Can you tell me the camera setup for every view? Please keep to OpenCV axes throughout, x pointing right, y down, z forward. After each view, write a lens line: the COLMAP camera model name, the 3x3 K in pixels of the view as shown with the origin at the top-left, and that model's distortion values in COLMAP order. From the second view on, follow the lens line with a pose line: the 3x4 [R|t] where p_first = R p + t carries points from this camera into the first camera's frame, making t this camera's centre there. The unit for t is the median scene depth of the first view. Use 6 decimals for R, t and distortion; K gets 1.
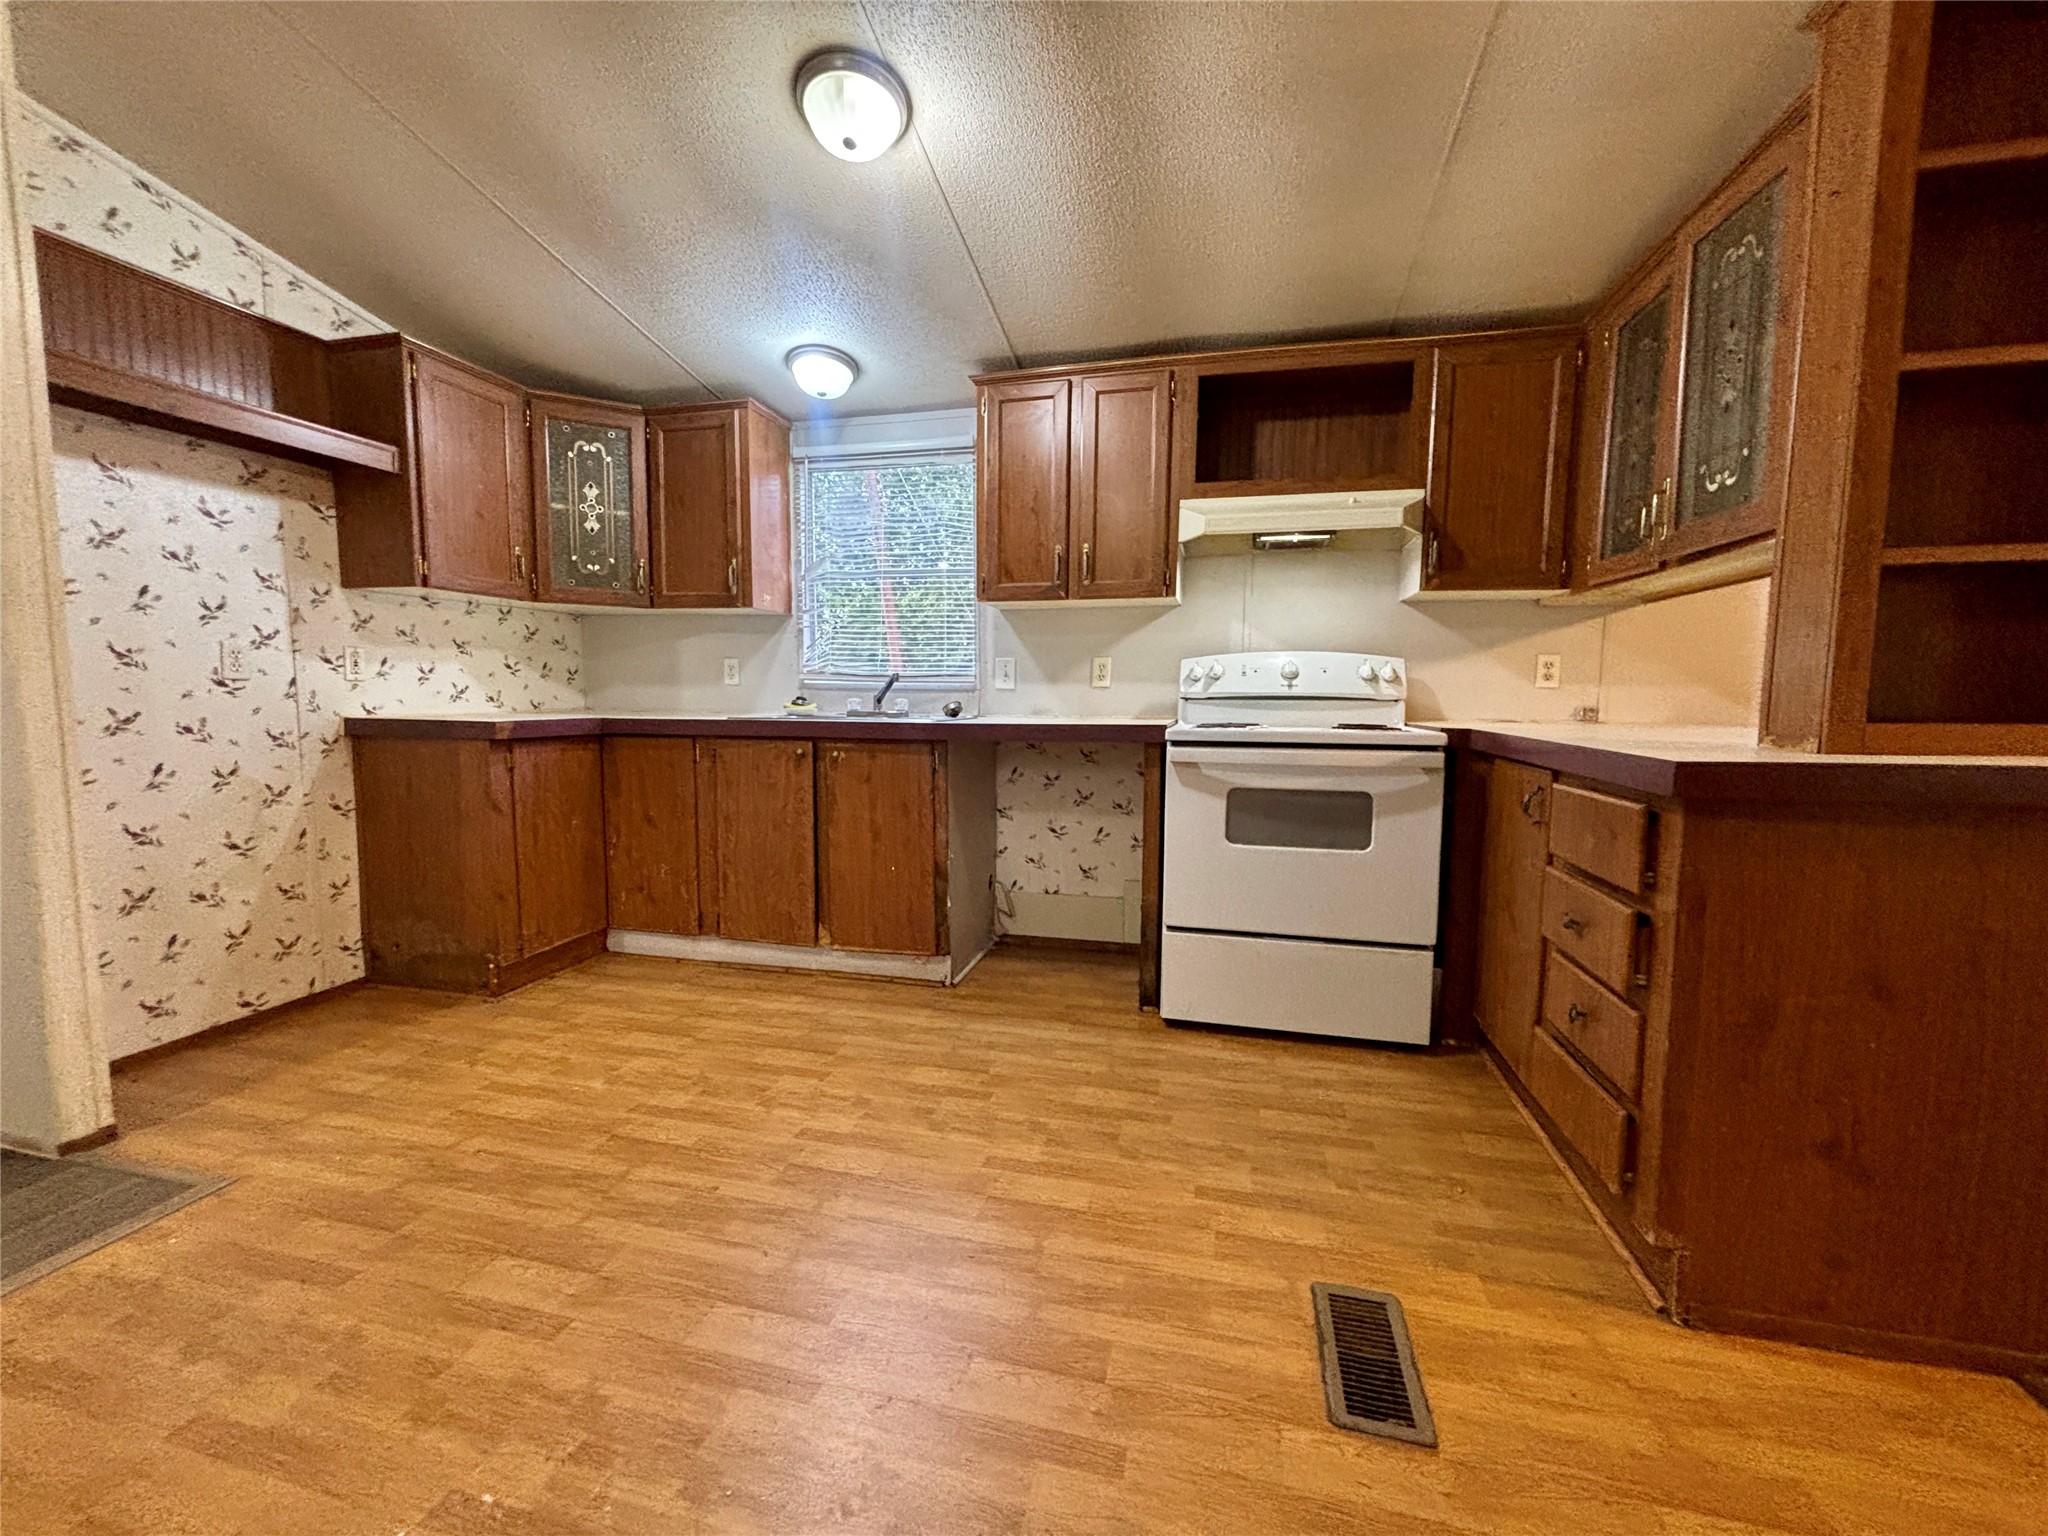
lens RADIAL K [[825.8, 0, 1024.0], [0, 825.8, 768.0], [0, 0, 1]] dist [-0.000400, -0.000151]
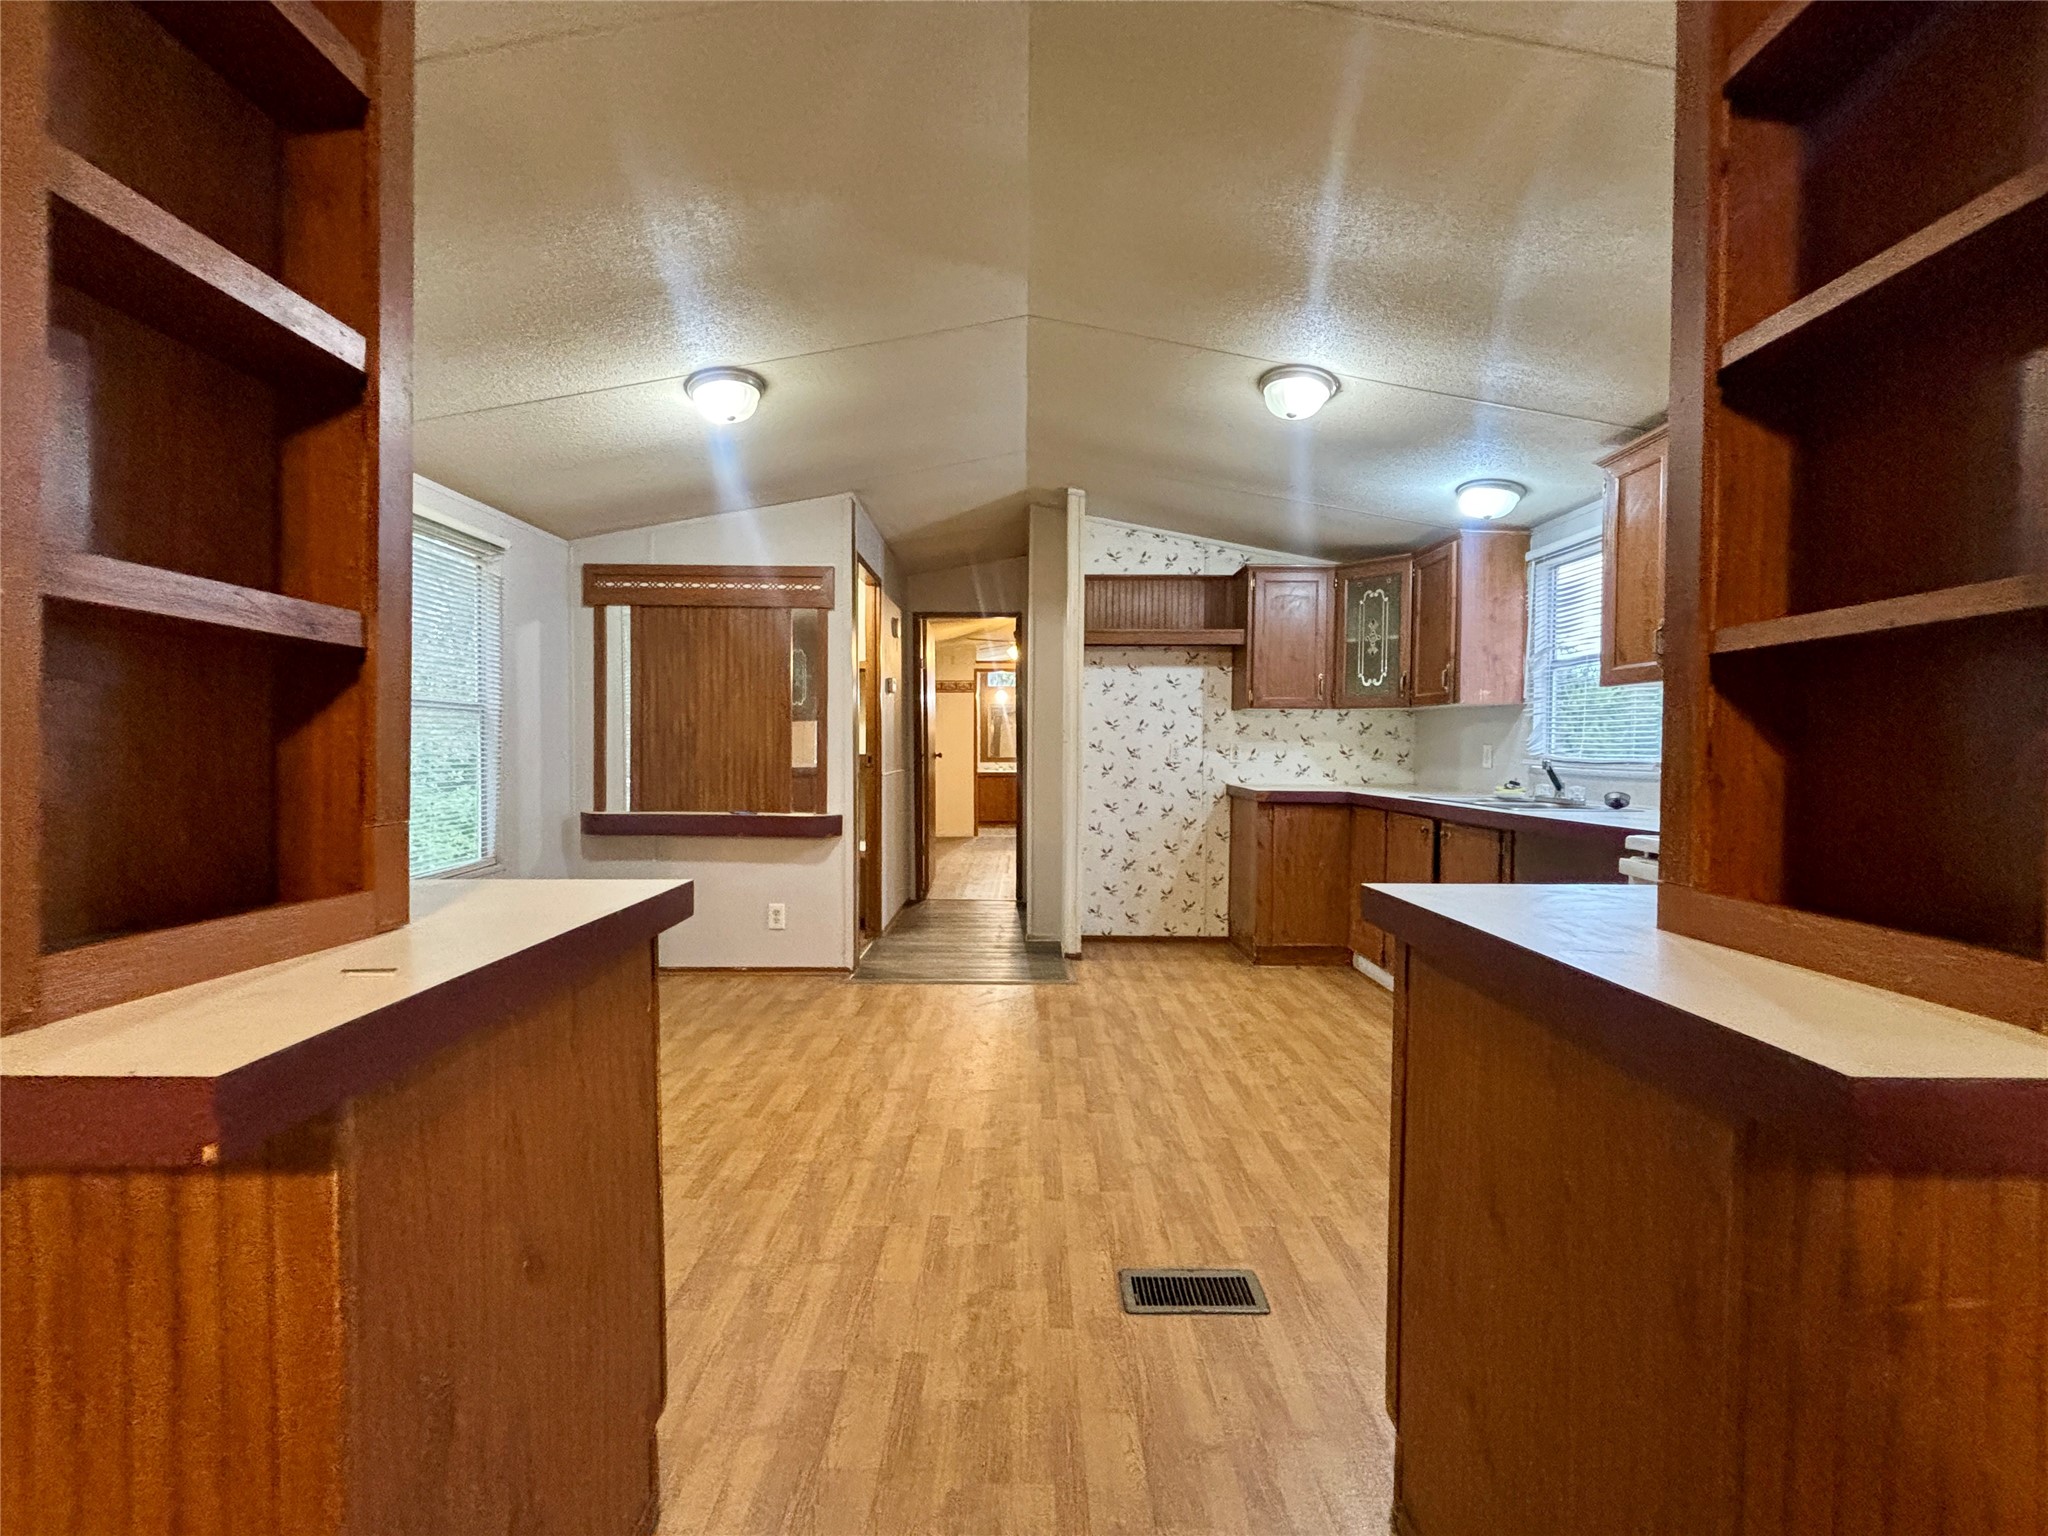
lens RADIAL K [[818.1, 0, 1024.0], [0, 818.1, 768.0], [0, 0, 1]] dist [0.016795, -0.000344]
pose [[0.247848, 0.021004, -0.968571, 0.796277], [-0.096147, 0.995363, -0.003019, -0.051181], [0.964016, 0.093874, 0.248718, 0.158877]]
